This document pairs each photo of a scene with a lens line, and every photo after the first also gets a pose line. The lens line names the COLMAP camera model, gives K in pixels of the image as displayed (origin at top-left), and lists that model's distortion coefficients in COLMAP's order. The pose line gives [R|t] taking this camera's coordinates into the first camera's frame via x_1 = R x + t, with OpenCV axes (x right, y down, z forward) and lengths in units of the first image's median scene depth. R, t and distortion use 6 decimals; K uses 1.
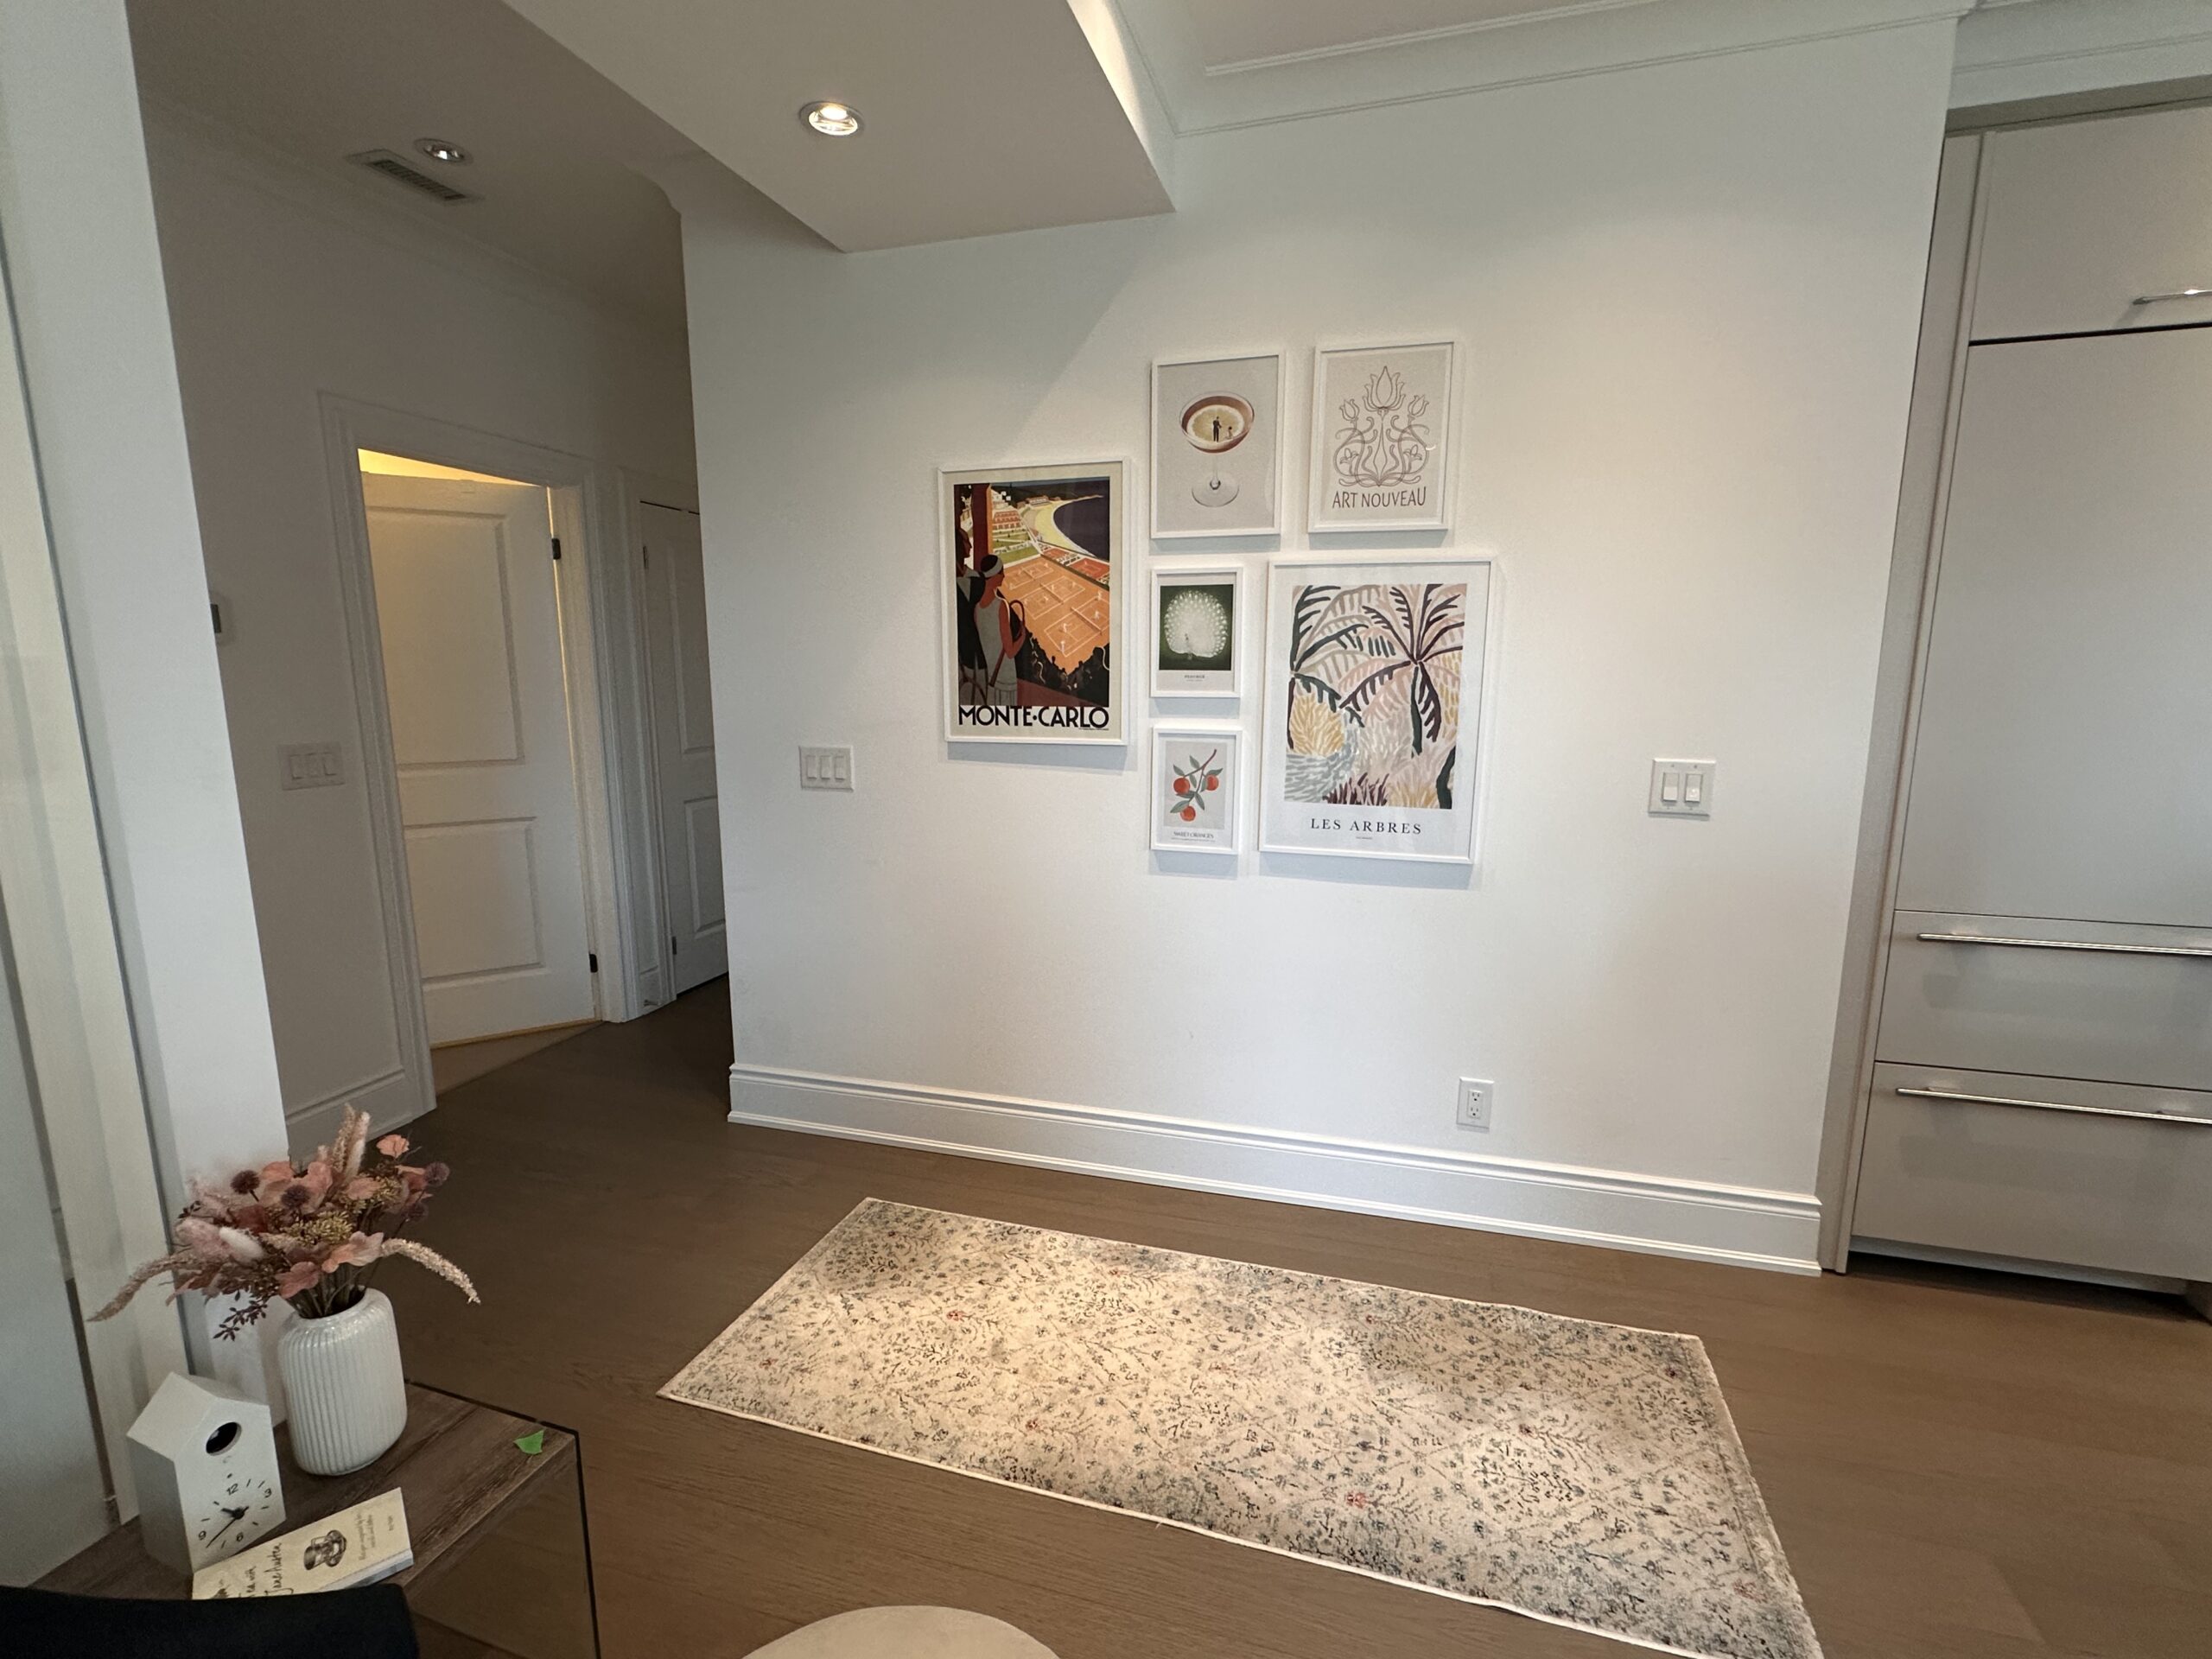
lens RADIAL K [[1012.3, 0, 1105.6], [0, 1012.3, 845.0], [0, 0, 1]] dist [0.002339, -0.001099]
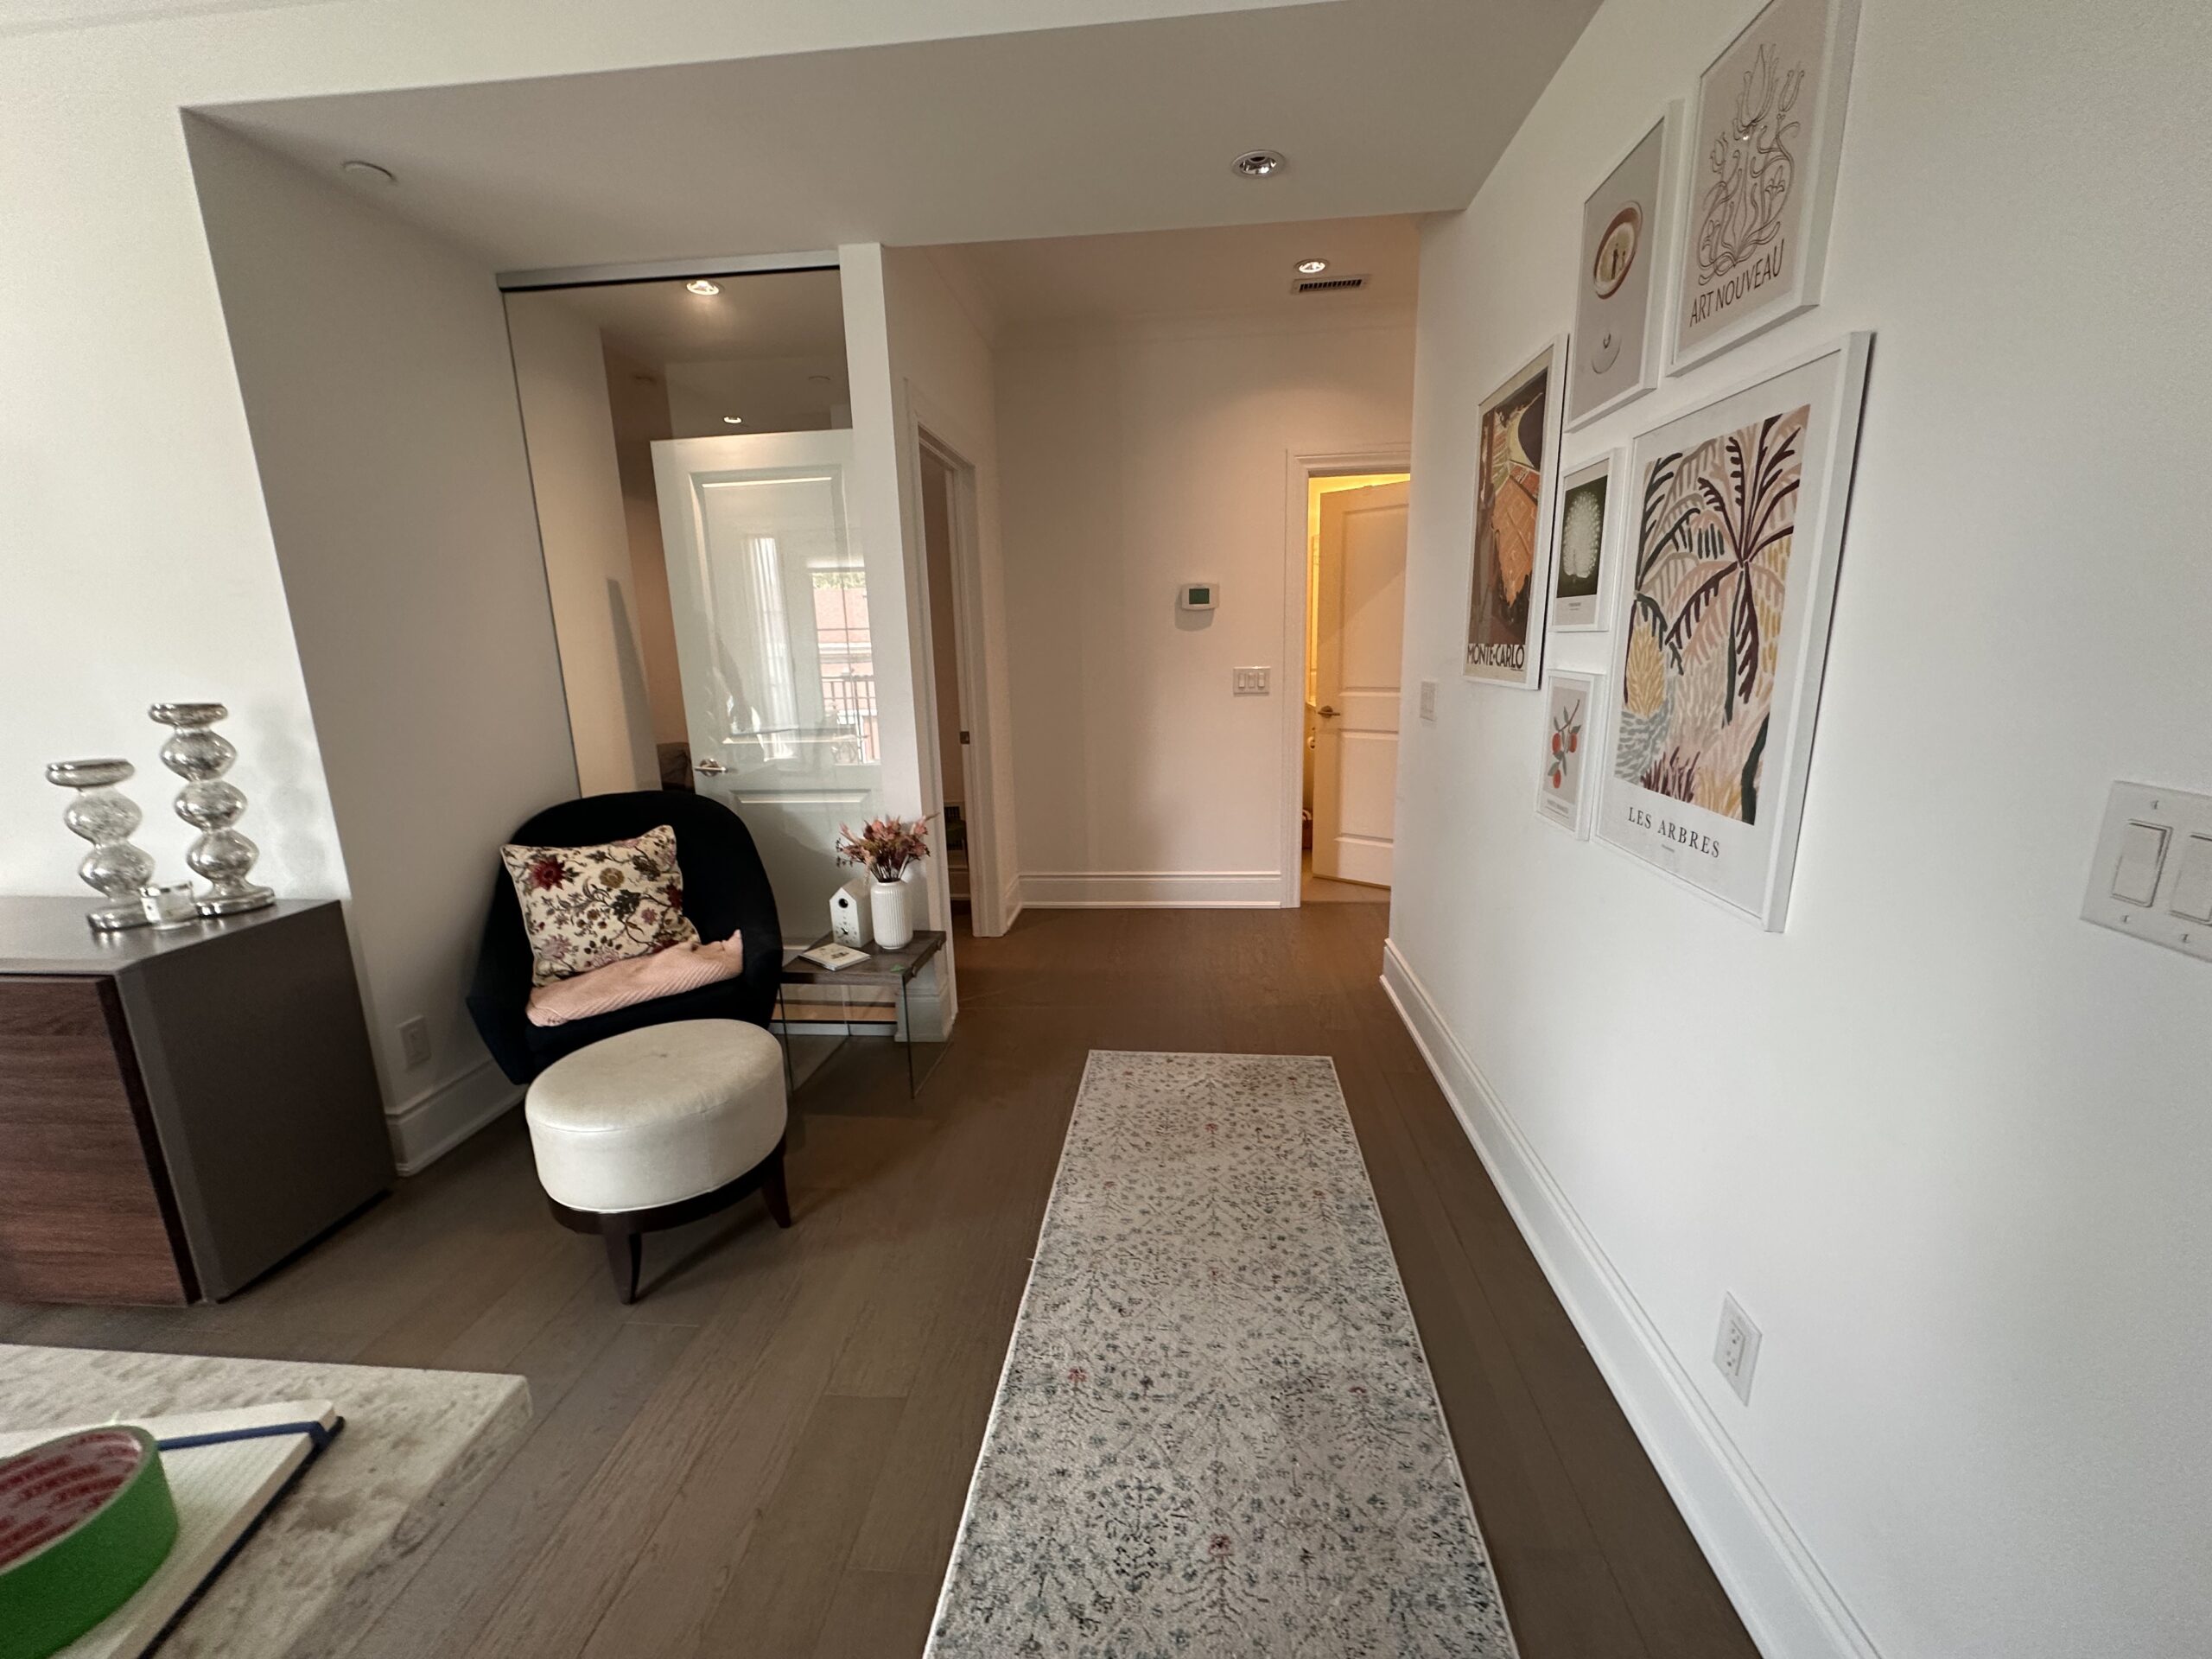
lens RADIAL K [[878.2, 0, 1111.4], [0, 878.2, 836.1], [0, 0, 1]] dist [0.000256, 0.000853]
pose [[0.200340, 0.207679, -0.957462, 0.748200], [-0.142681, 0.973040, 0.181204, -0.068015], [0.969281, 0.100310, 0.224570, 0.550806]]
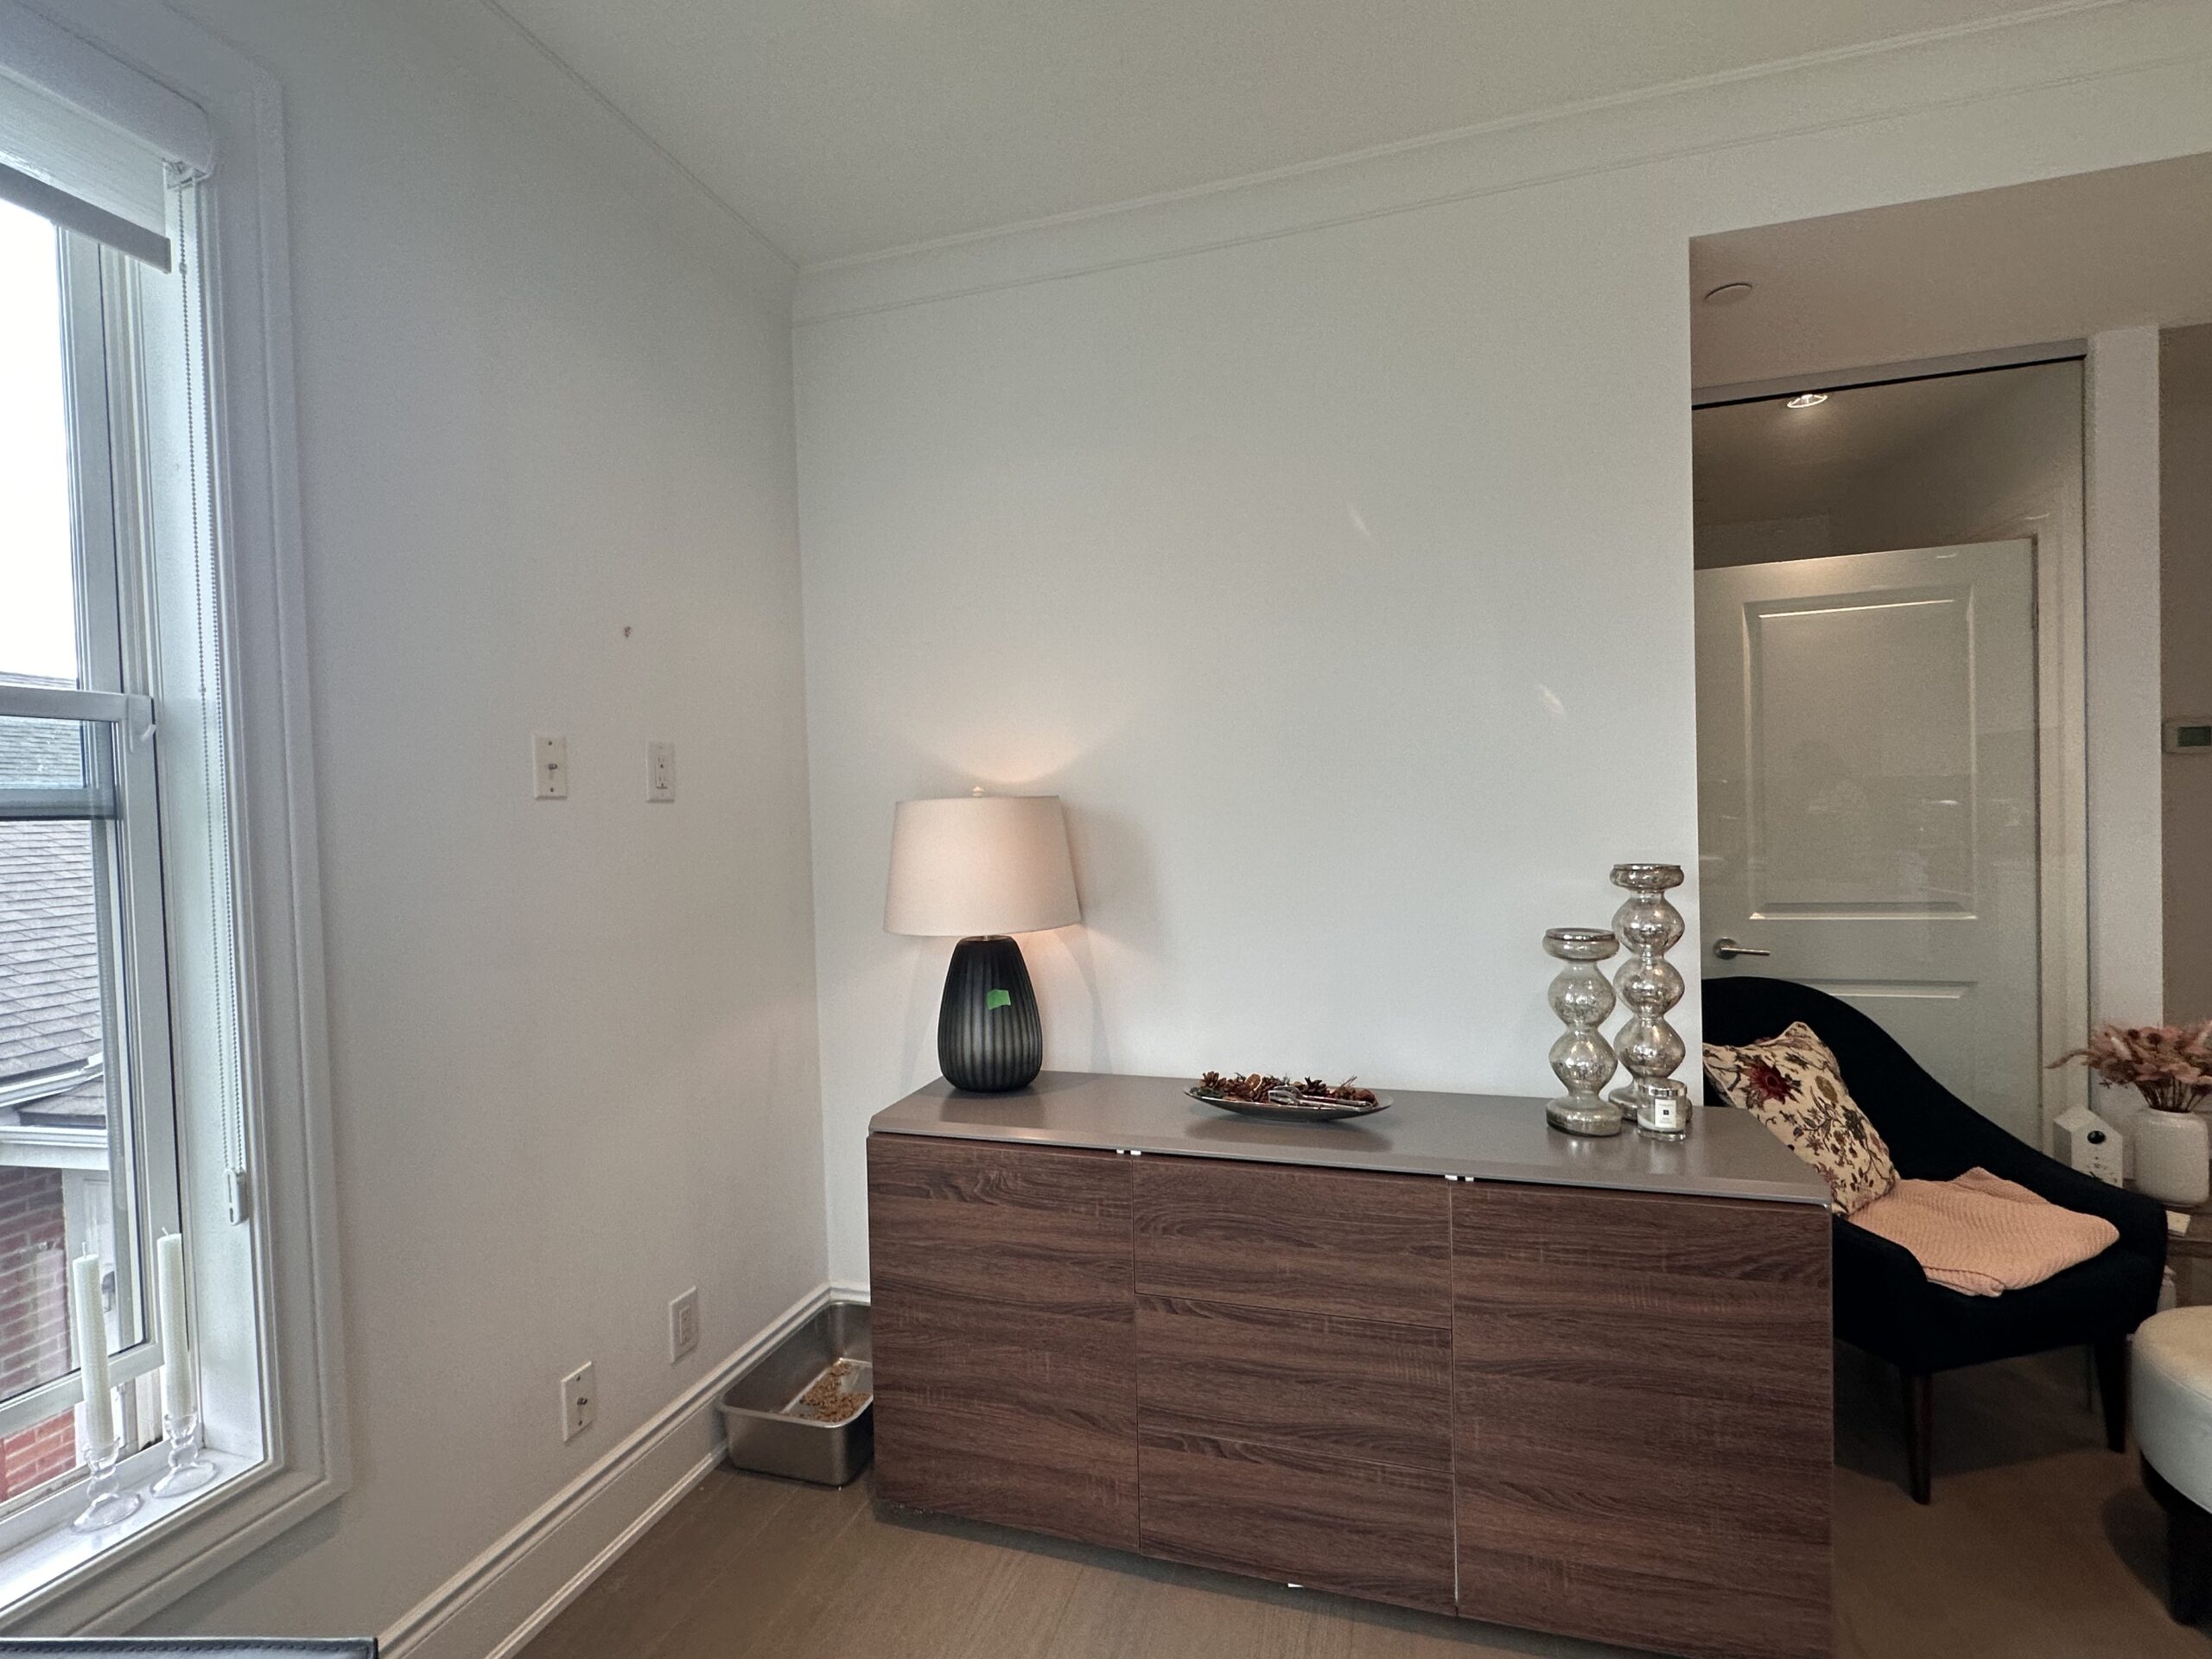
lens RADIAL K [[1012.3, 0, 1097.3], [0, 1012.3, 841.9], [0, 0, 1]] dist [0.002339, -0.001099]
pose [[-0.001805, 0.030434, -0.999535, 0.567161], [-0.140993, 0.989544, 0.030384, 0.100379], [0.990009, 0.140983, 0.002505, -0.532975]]
